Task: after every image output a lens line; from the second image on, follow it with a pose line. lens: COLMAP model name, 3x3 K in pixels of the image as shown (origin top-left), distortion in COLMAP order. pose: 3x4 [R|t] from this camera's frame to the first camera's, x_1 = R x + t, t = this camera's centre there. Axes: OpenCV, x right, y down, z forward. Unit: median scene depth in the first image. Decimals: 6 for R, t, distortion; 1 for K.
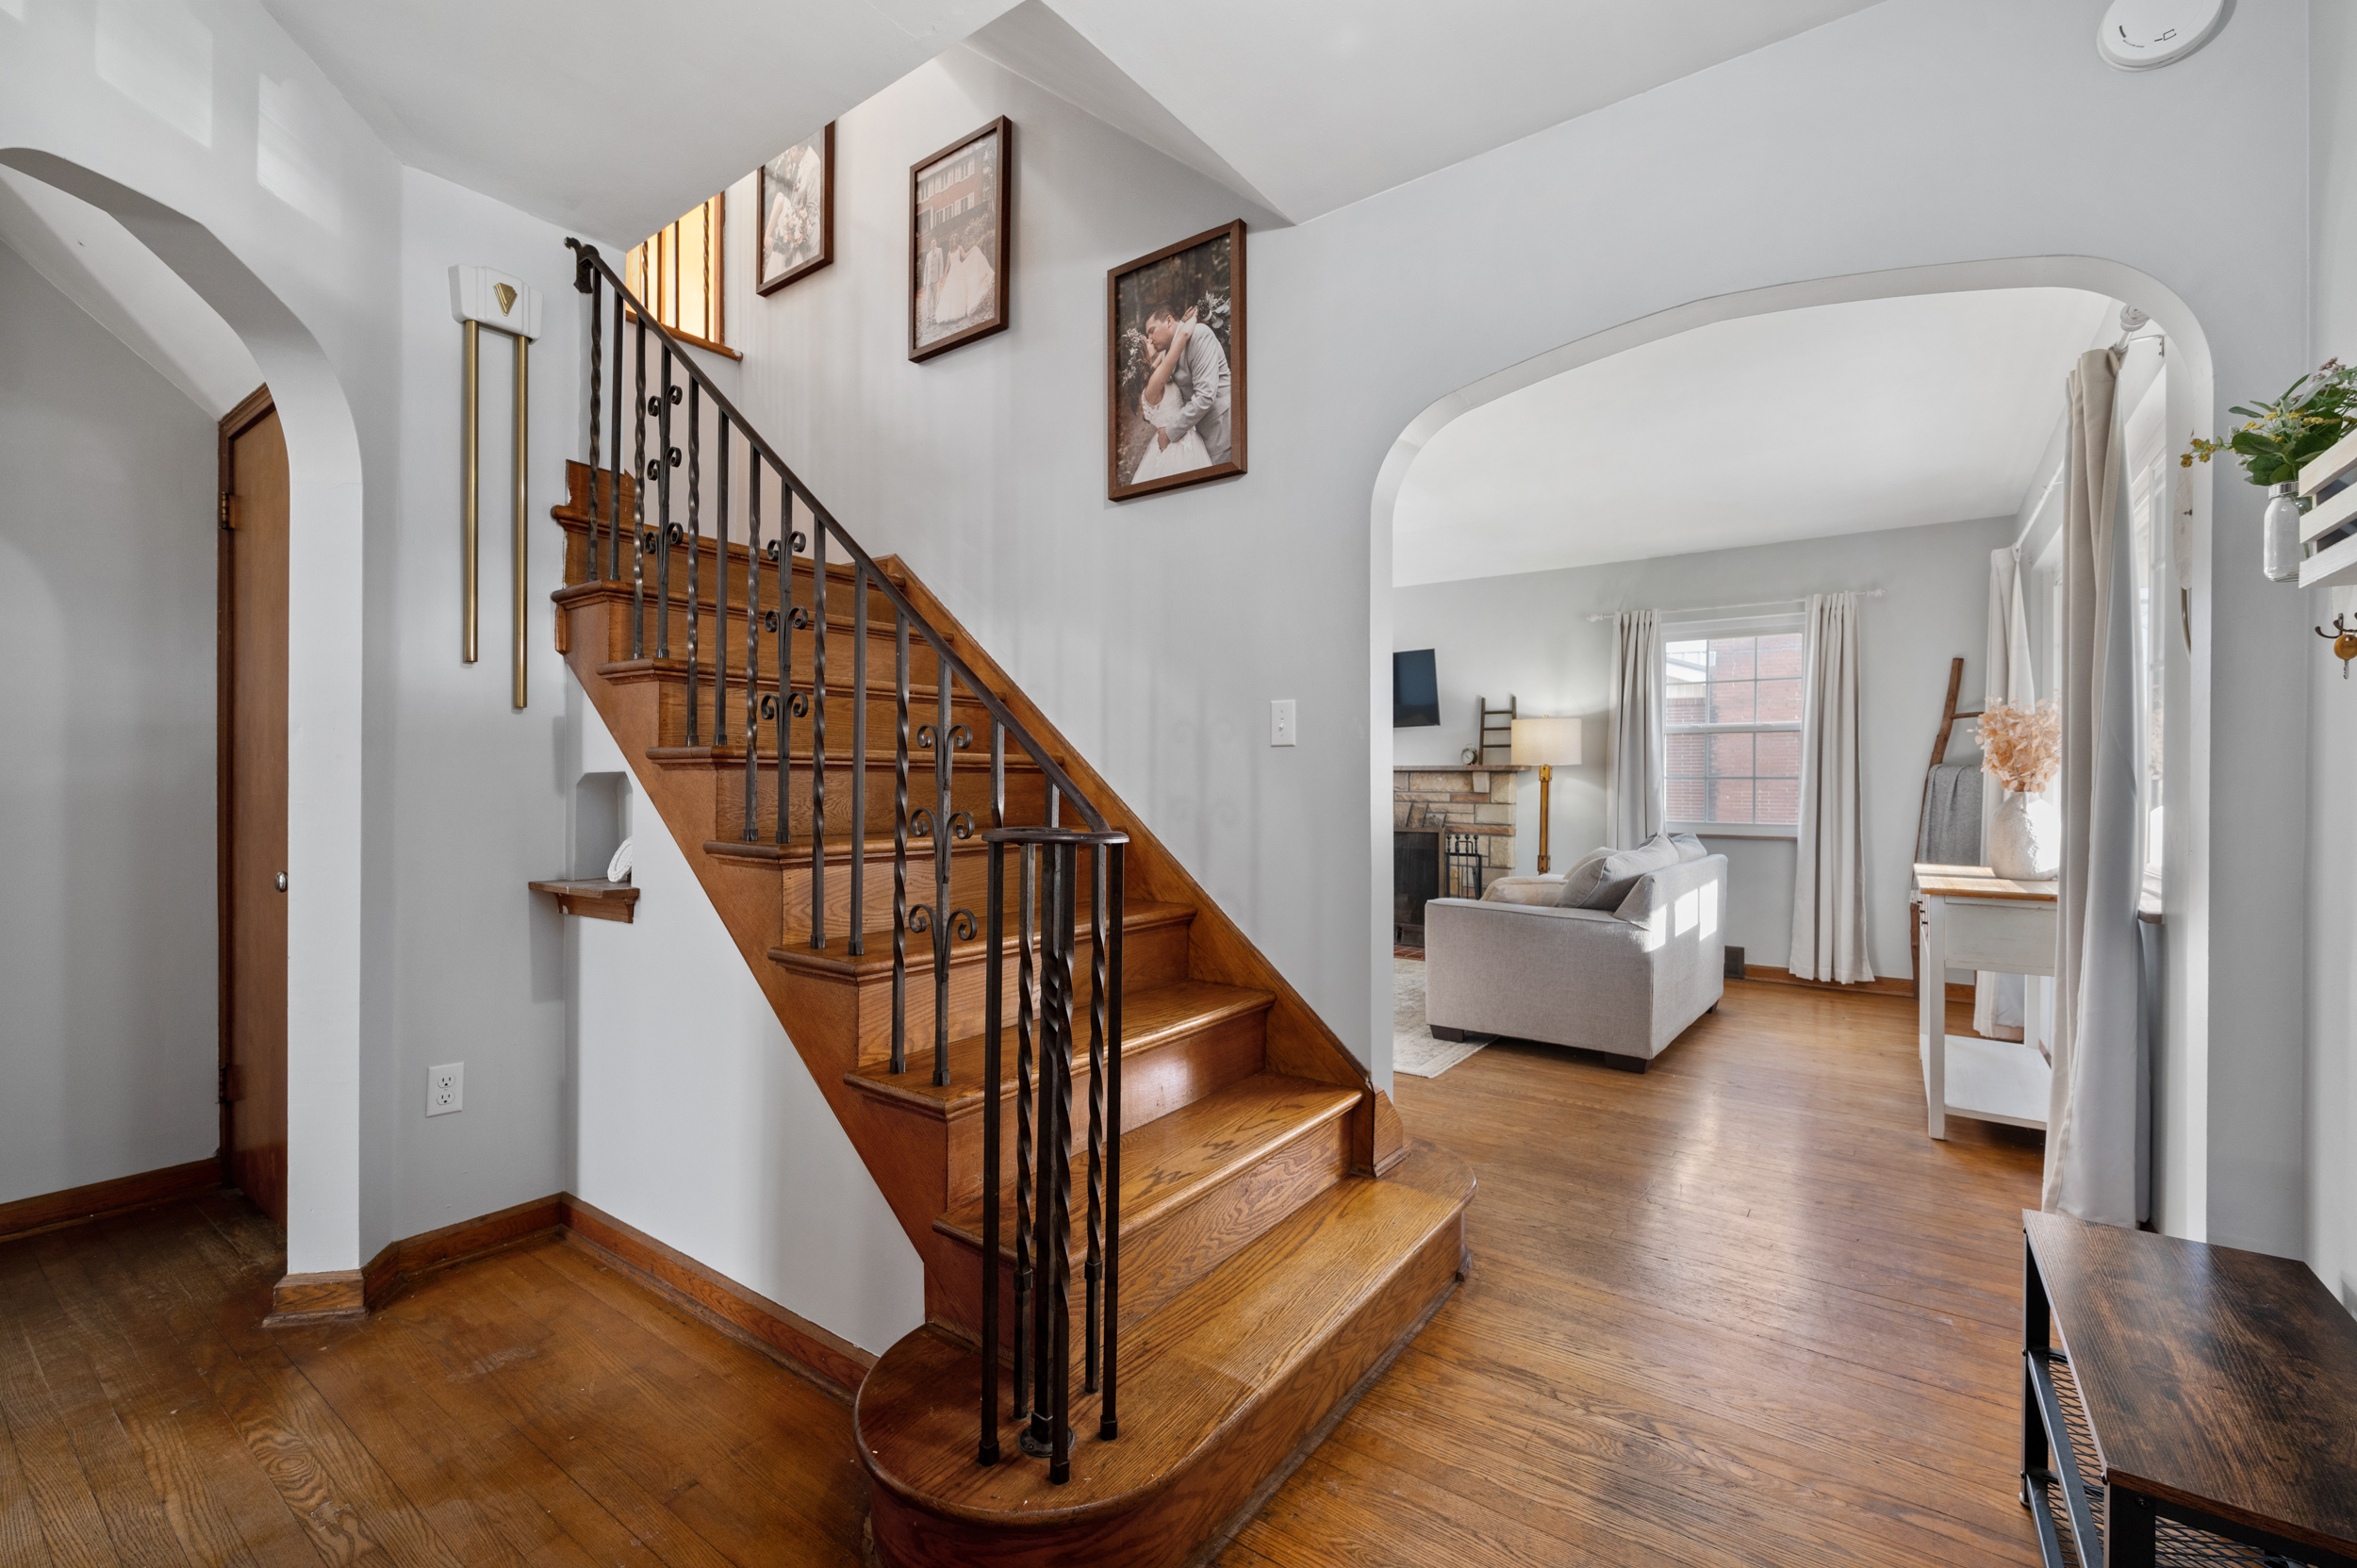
lens RADIAL K [[1029.5, 0, 1178.5], [0, 1029.5, 784.0], [0, 0, 1]] dist [-0.001625, -0.000343]
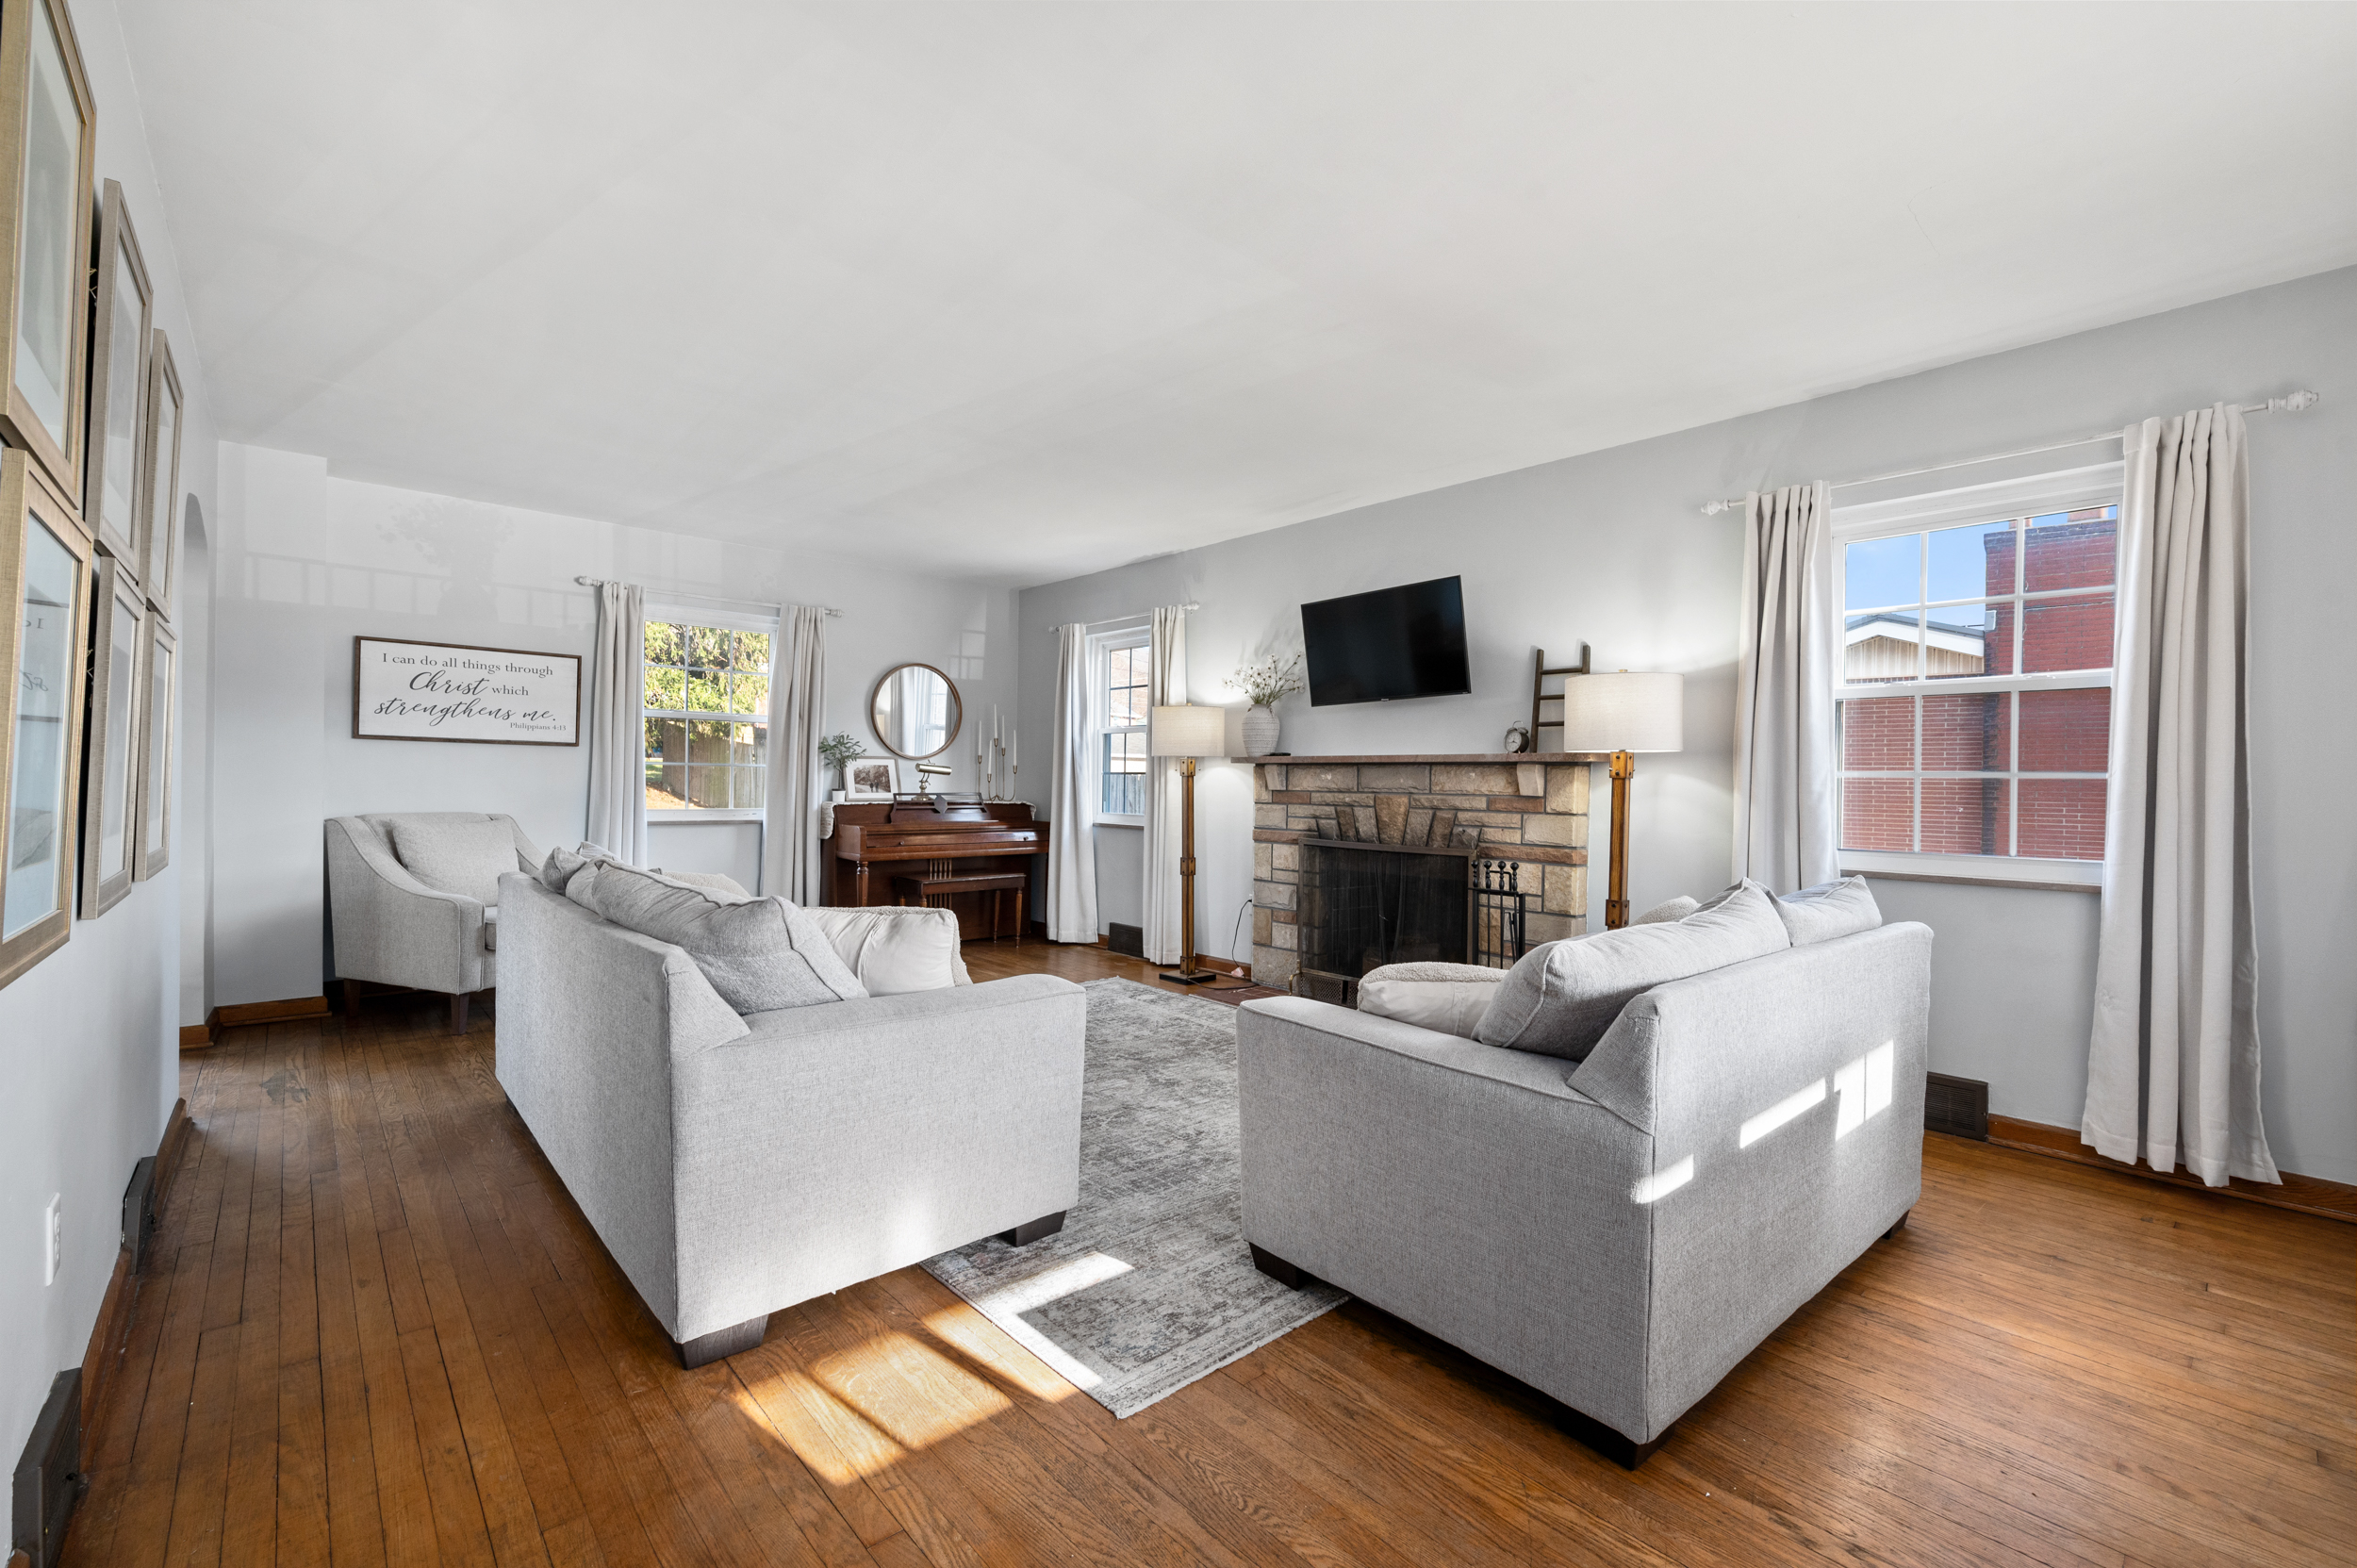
lens RADIAL K [[1013.0, 0, 1178.5], [0, 1013.0, 784.0], [0, 0, 1]] dist [0.002064, 0.001034]
pose [[0.976649, 0.009373, -0.214639, 0.227299], [-0.009888, 0.999950, -0.001325, 0.003912], [0.214616, 0.003417, 0.976693, 0.353788]]
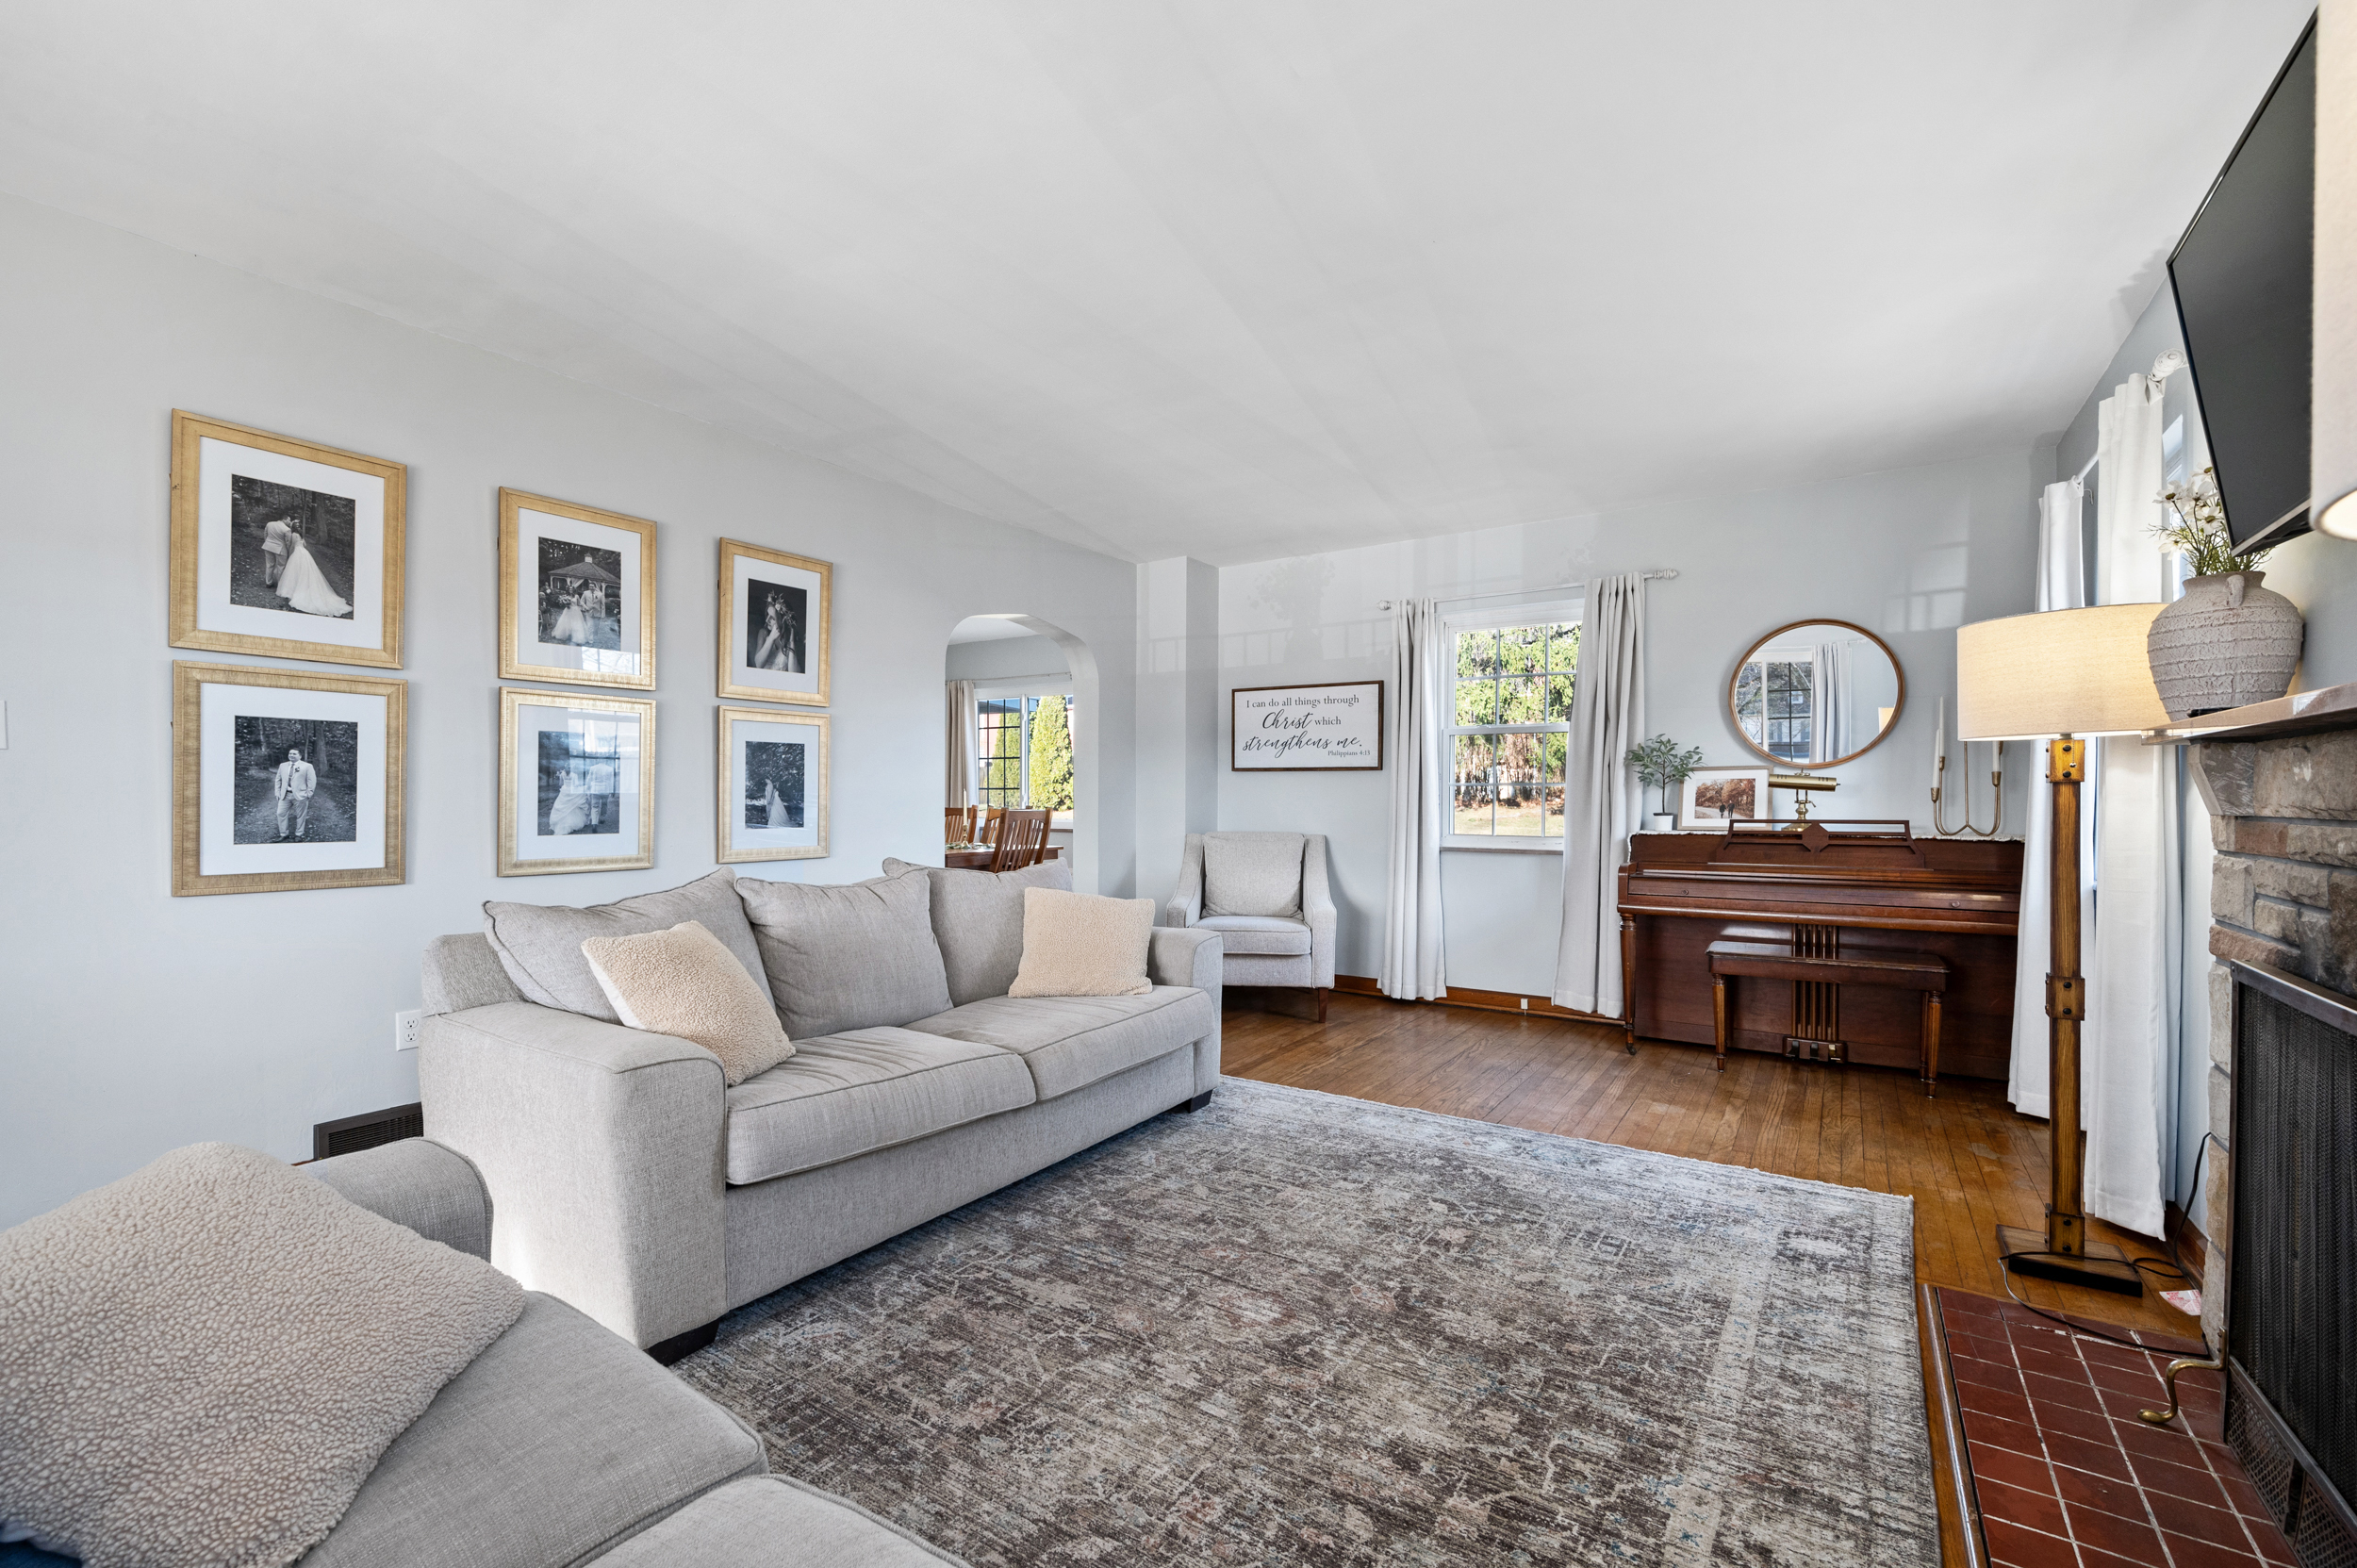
lens RADIAL K [[1015.6, 0, 1153.1], [0, 1015.6, 796.1], [0, 0, 1]] dist [-0.000039, 0.000208]
pose [[0.030586, -0.005543, -0.999517, 0.415743], [-0.002857, 0.999980, -0.005633, 0.003641], [0.999528, 0.003028, 0.030570, 0.881190]]
